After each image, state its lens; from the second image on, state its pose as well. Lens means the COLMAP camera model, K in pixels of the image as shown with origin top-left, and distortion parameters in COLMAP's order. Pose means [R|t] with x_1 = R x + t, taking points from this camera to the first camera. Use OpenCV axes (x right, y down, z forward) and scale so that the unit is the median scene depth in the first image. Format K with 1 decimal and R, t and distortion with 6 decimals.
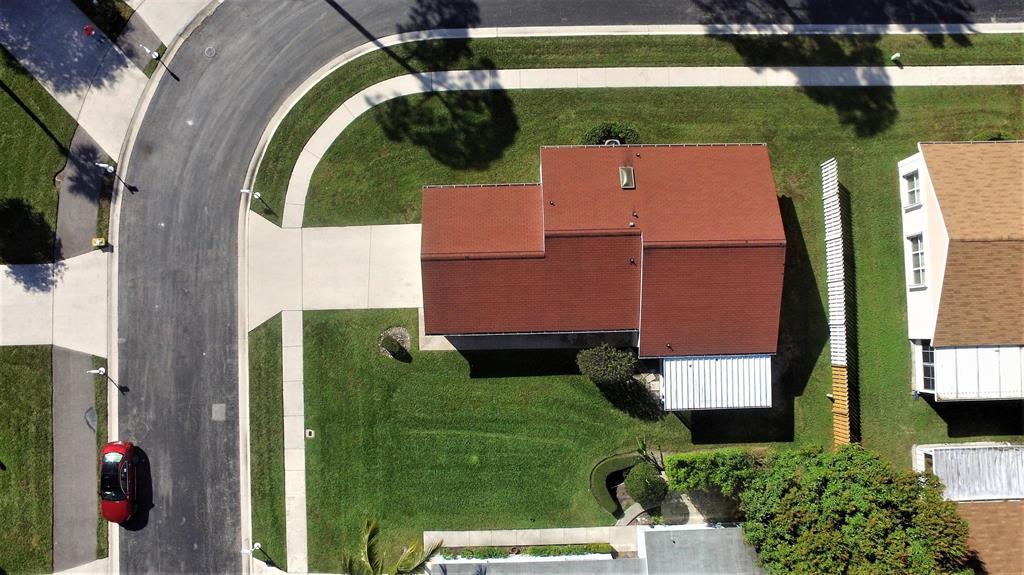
lens RADIAL K [[698.3, 0, 512.0], [0, 698.3, 287.5], [0, 0, 1]] dist [-0.124513, 0.100468]
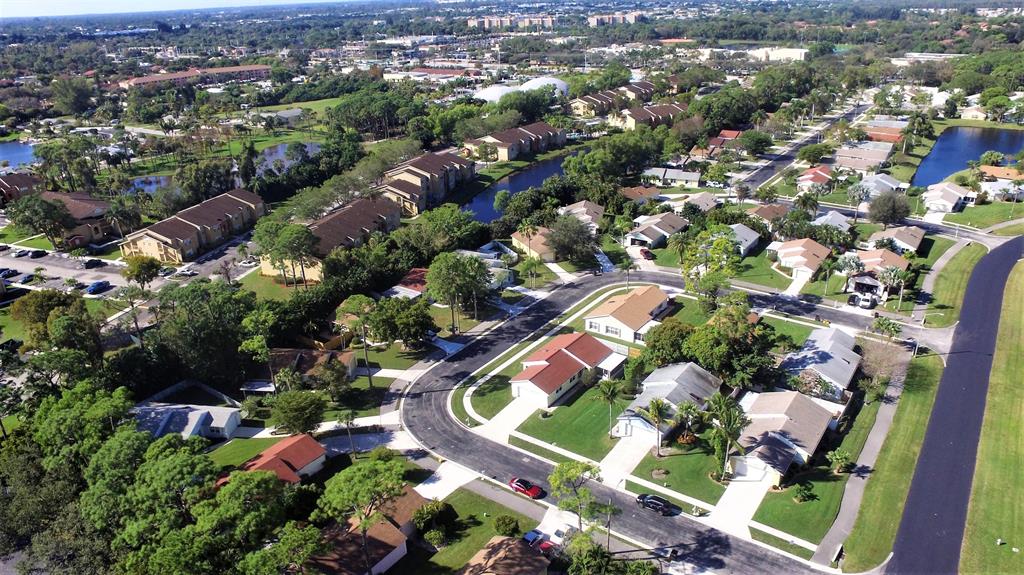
lens RADIAL K [[698.3, 0, 512.0], [0, 698.3, 287.5], [0, 0, 1]] dist [-0.124513, 0.100468]
pose [[0.605795, -0.336877, 0.720782, -2.042341], [0.795545, 0.268999, -0.542907, 1.328036], [-0.010997, 0.902304, 0.430959, -0.650876]]
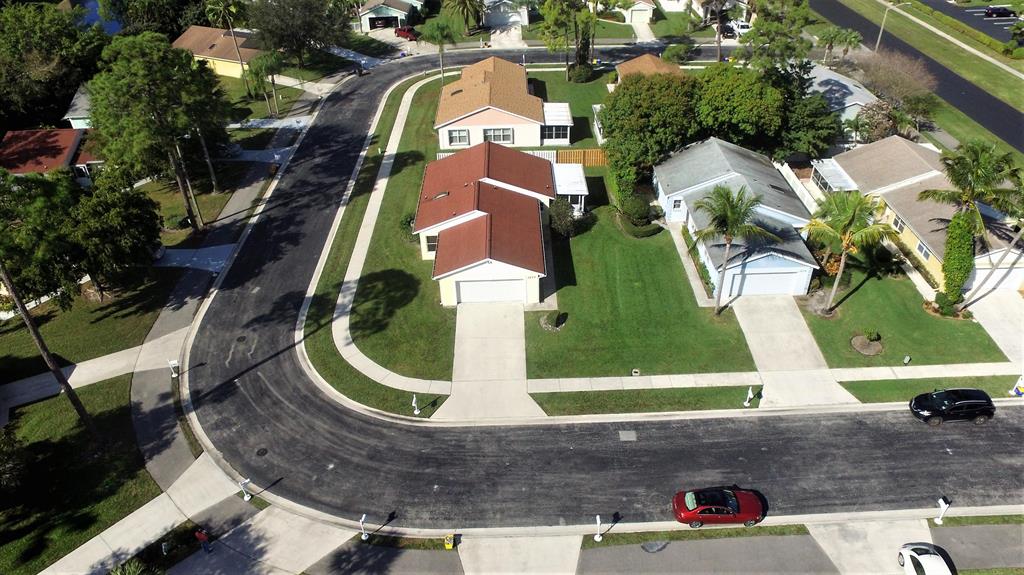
lens RADIAL K [[698.3, 0, 512.0], [0, 698.3, 287.5], [0, 0, 1]] dist [-0.124513, 0.100468]
pose [[0.011092, -0.588079, 0.808728, -1.115215], [0.999210, 0.037391, 0.013485, -0.011216], [-0.038169, 0.807939, 0.588029, 0.220529]]
